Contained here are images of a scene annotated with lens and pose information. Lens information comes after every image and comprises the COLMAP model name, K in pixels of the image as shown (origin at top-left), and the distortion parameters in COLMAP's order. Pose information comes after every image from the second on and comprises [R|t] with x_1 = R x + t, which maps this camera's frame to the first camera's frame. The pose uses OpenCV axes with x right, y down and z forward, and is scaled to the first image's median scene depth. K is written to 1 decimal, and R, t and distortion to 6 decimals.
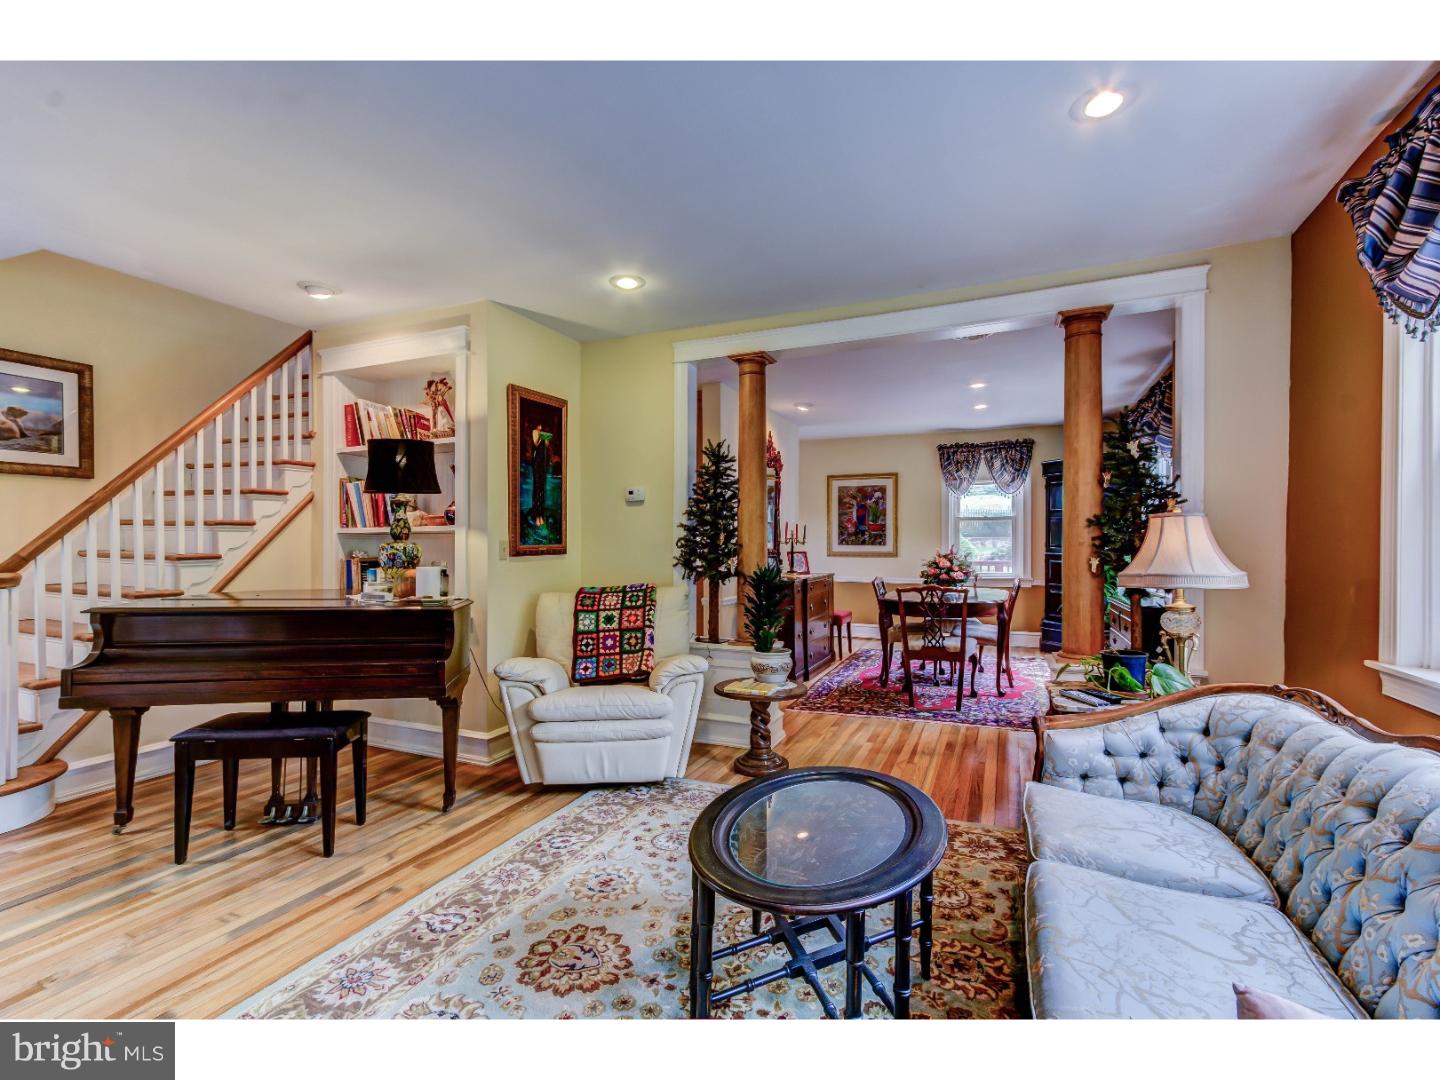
lens RADIAL K [[658.1, 0, 719.4], [0, 658.1, 546.3], [0, 0, 1]] dist [-0.000012, 0.001966]
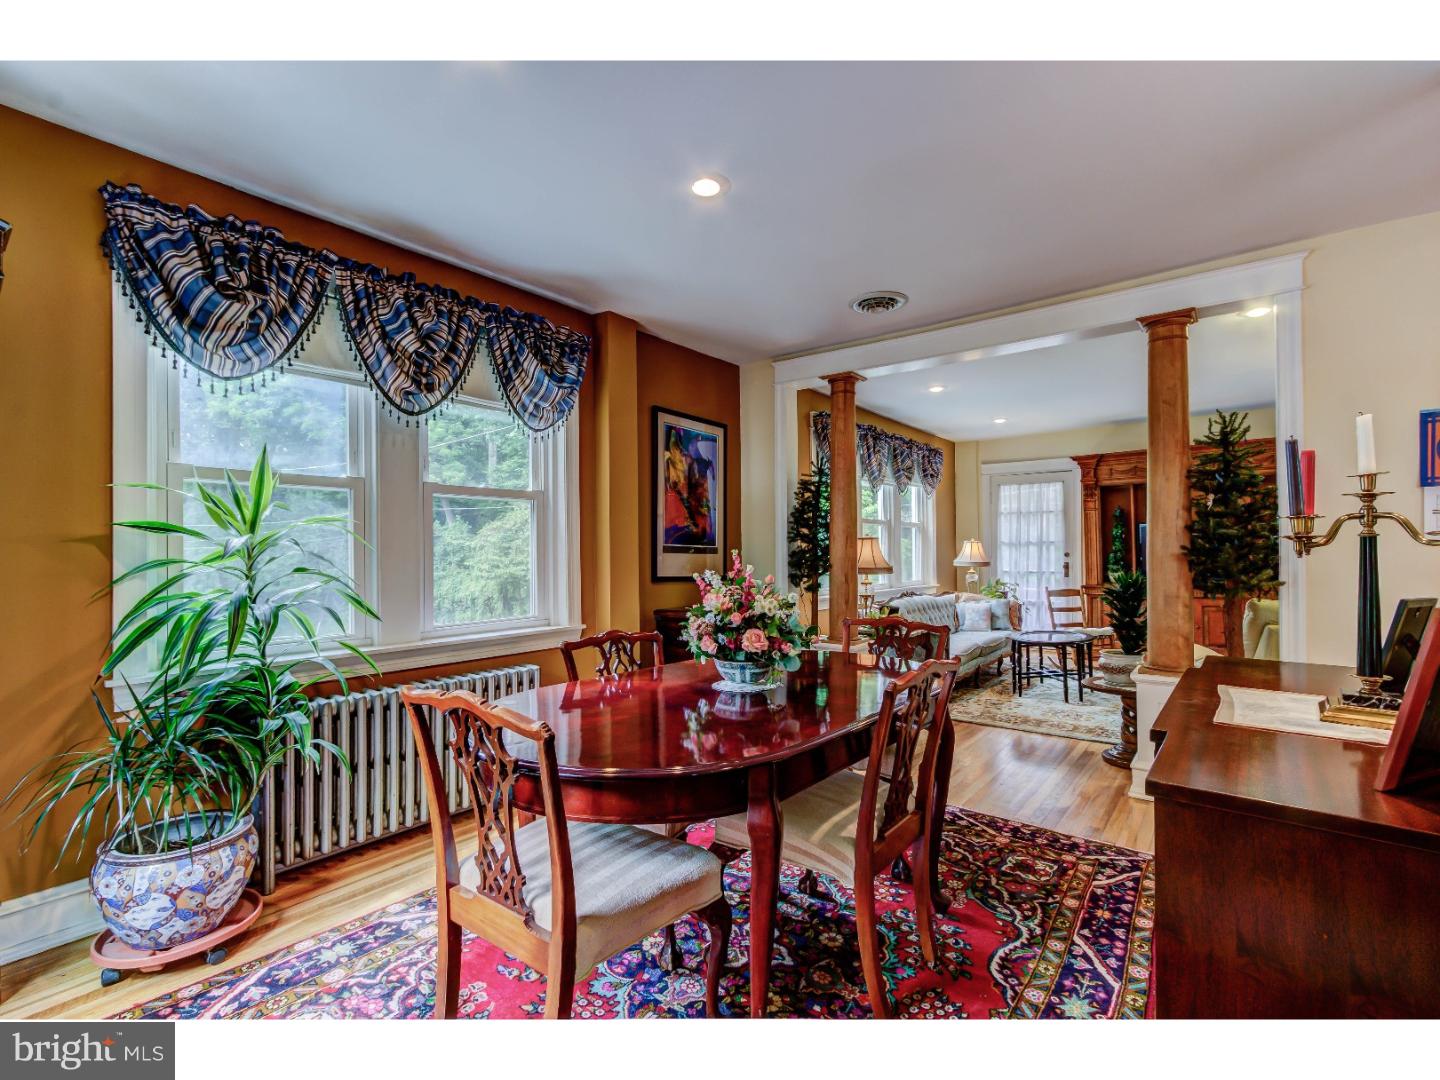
lens RADIAL K [[658.1, 0, 719.4], [0, 658.1, 546.3], [0, 0, 1]] dist [-0.000012, 0.001966]
pose [[-0.964850, 0.007778, 0.262687, 0.270430], [0.005877, 0.999951, -0.008024, -0.003916], [-0.262736, -0.006198, -0.964848, 1.405594]]
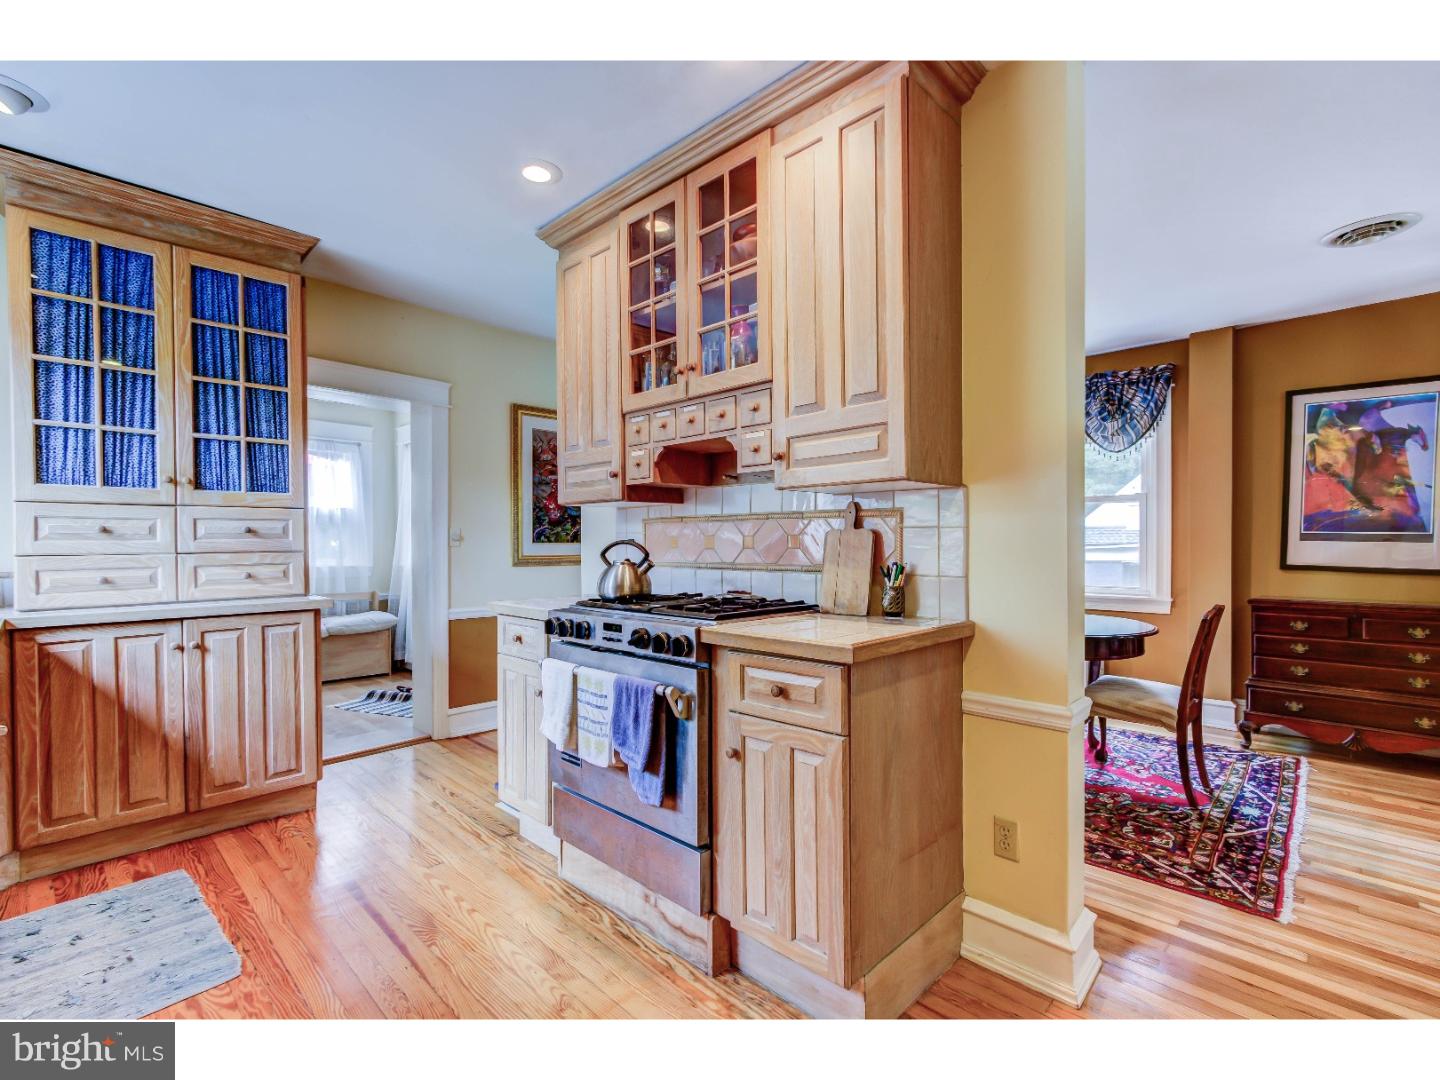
lens RADIAL K [[658.1, 0, 719.4], [0, 658.1, 546.3], [0, 0, 1]] dist [-0.000012, 0.001966]
pose [[0.351893, -0.005857, 0.936022, -0.378732], [0.002420, 0.999983, 0.005348, -0.002284], [-0.936037, 0.000383, 0.351901, 1.040367]]
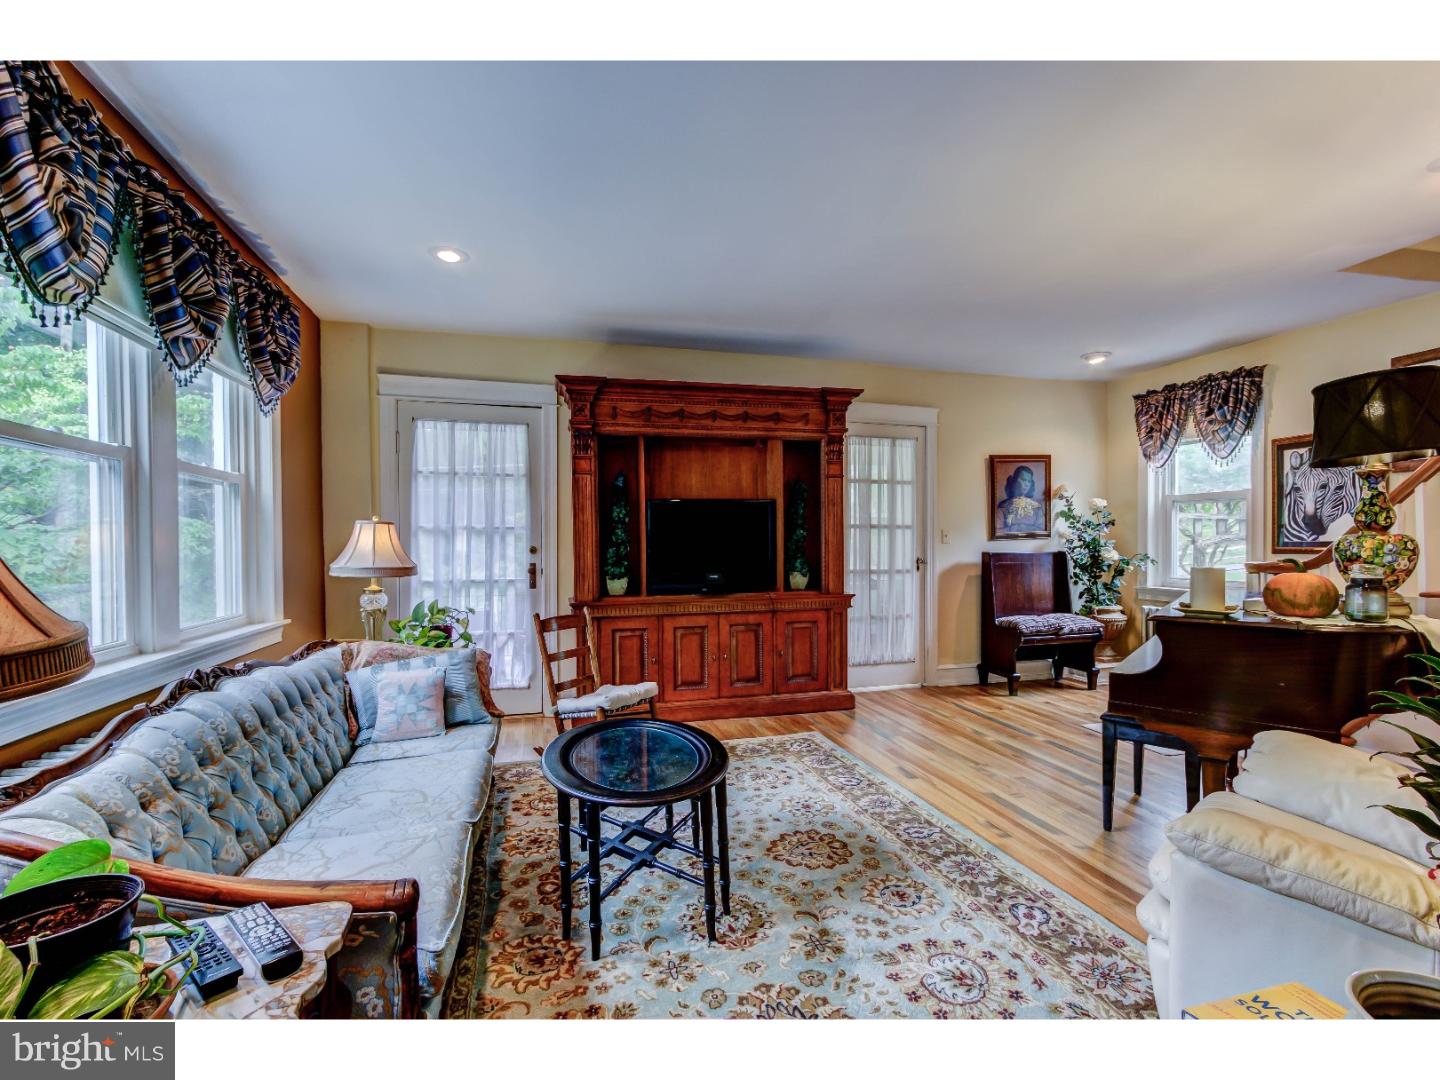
lens RADIAL K [[658.1, 0, 719.4], [0, 658.1, 546.3], [0, 0, 1]] dist [-0.000012, 0.001966]
pose [[-0.775559, 0.006920, -0.631237, 0.262643], [0.006270, 0.999975, 0.003260, 0.000759], [0.631244, -0.001430, -0.775583, 0.657663]]
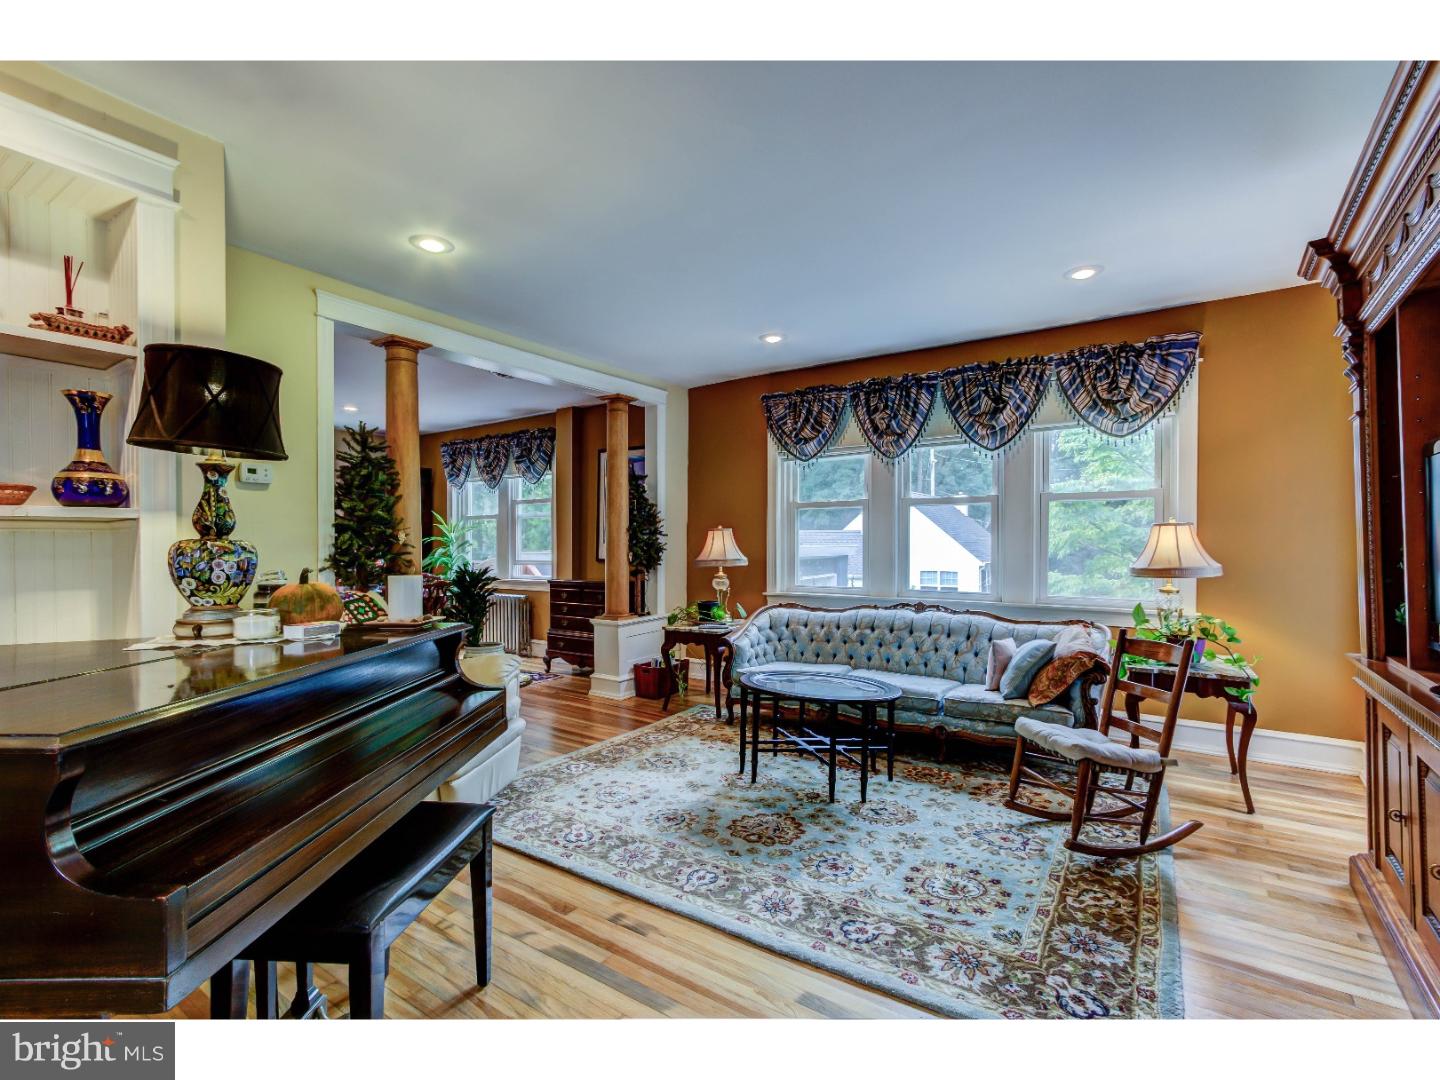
lens RADIAL K [[658.1, 0, 719.4], [0, 658.1, 546.3], [0, 0, 1]] dist [-0.000012, 0.001966]
pose [[0.188399, -0.002698, 0.982089, -0.569966], [-0.000278, 0.999996, 0.002801, -0.001503], [-0.982092, -0.000800, 0.188398, 0.283135]]
